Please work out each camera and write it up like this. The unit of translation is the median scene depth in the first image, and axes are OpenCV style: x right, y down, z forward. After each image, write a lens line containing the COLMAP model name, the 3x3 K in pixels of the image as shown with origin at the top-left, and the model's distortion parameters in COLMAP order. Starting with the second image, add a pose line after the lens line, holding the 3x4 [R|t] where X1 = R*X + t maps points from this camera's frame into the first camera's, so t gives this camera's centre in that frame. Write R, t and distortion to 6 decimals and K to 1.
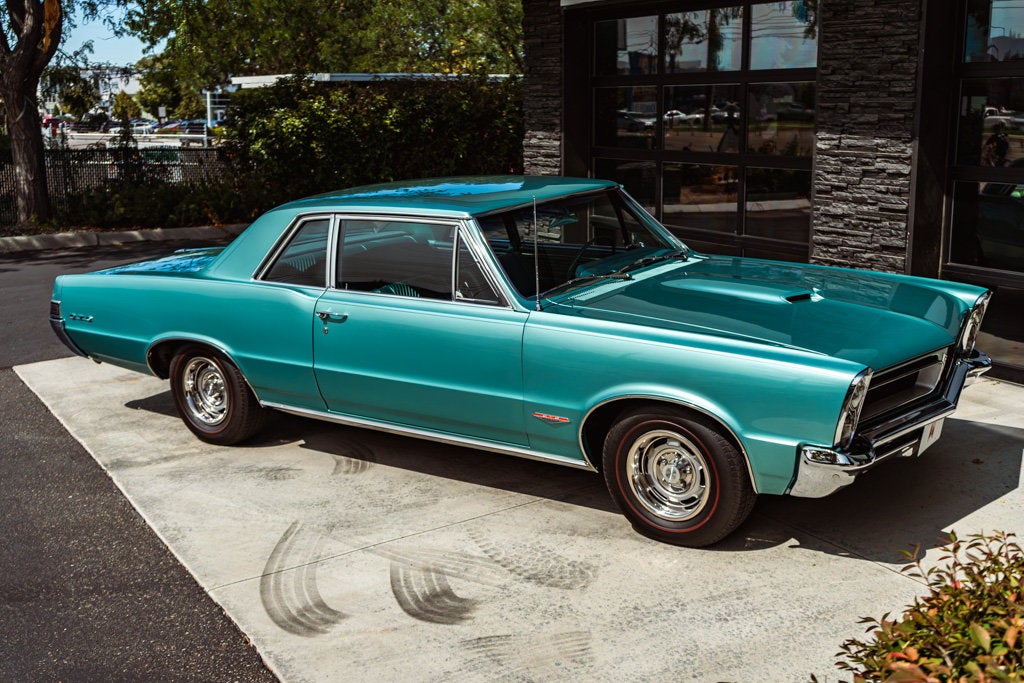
lens RADIAL K [[1176.4, 0, 512.0], [0, 1176.4, 341.5], [0, 0, 1]] dist [0.004135, 0.021676]
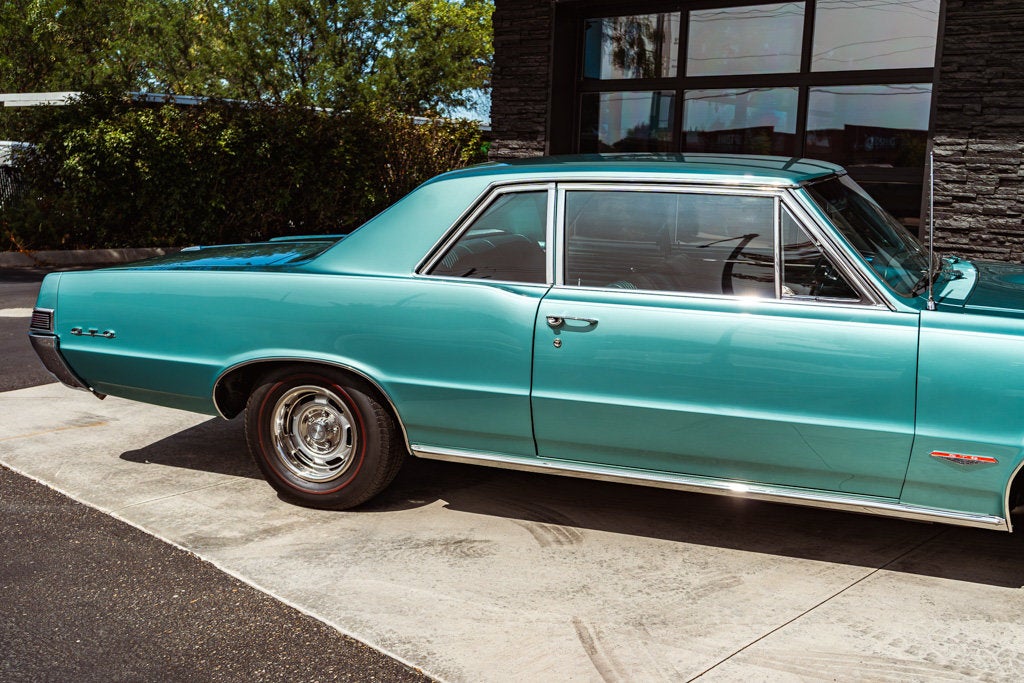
lens RADIAL K [[1142.7, 0, 512.0], [0, 1142.7, 341.5], [0, 0, 1]] dist [0.003963, 0.032152]
pose [[0.966499, 0.007964, 0.256547, -0.280667], [0.004403, 0.998857, -0.047592, 0.017495], [-0.256633, 0.047128, 0.965359, 0.263446]]
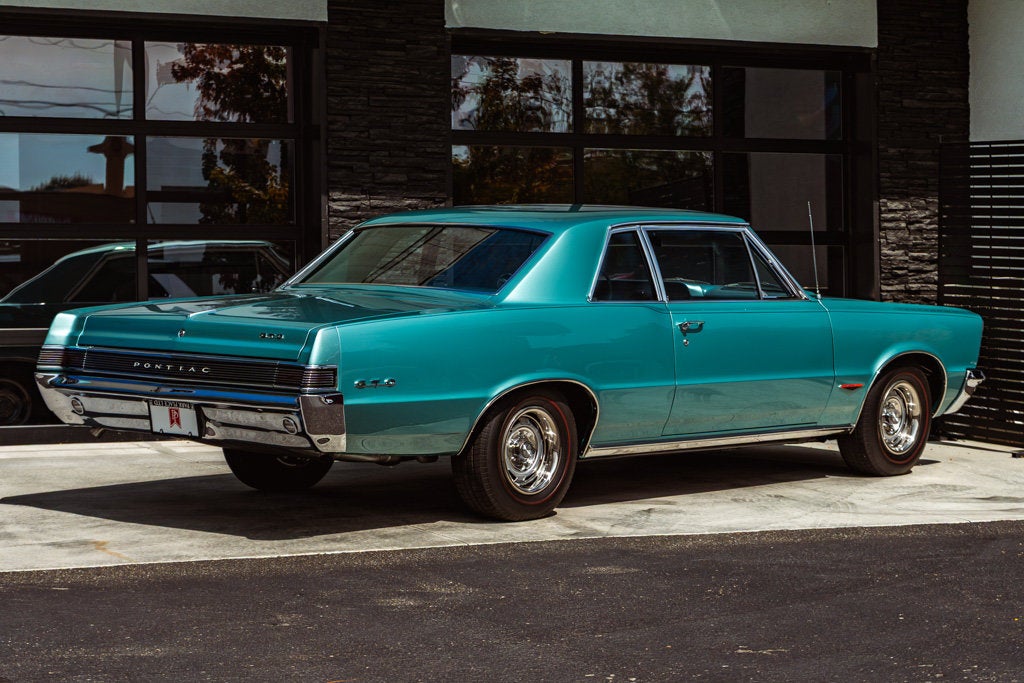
lens RADIAL K [[2526.0, 0, 512.0], [0, 2526.0, 341.5], [0, 0, 1]] dist [-0.019701, -0.216779]
pose [[0.103736, 0.001096, 0.994604, -1.706652], [0.204741, 0.978559, -0.022432, 0.005303], [-0.973304, 0.205964, 0.101287, 0.719598]]
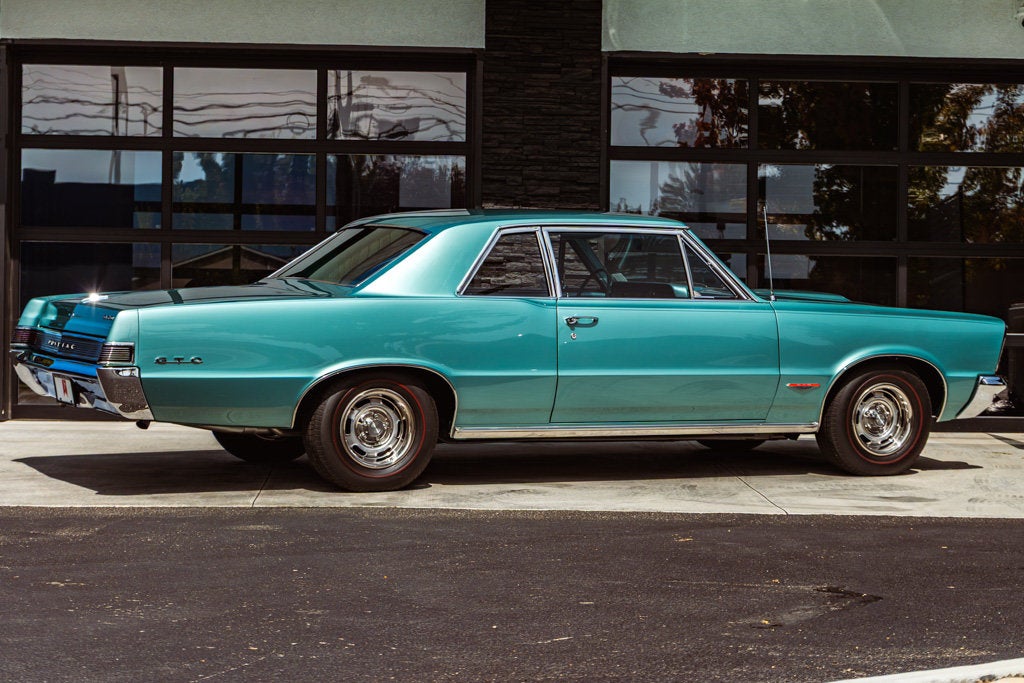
lens RADIAL K [[2379.7, 0, 512.0], [0, 2379.7, 341.5], [0, 0, 1]] dist [-0.006233, 0.175429]
pose [[0.481959, 0.019662, 0.875973, -1.535504], [0.155836, 0.981885, -0.107780, 0.161329], [-0.862224, 0.188453, 0.470164, 0.062670]]
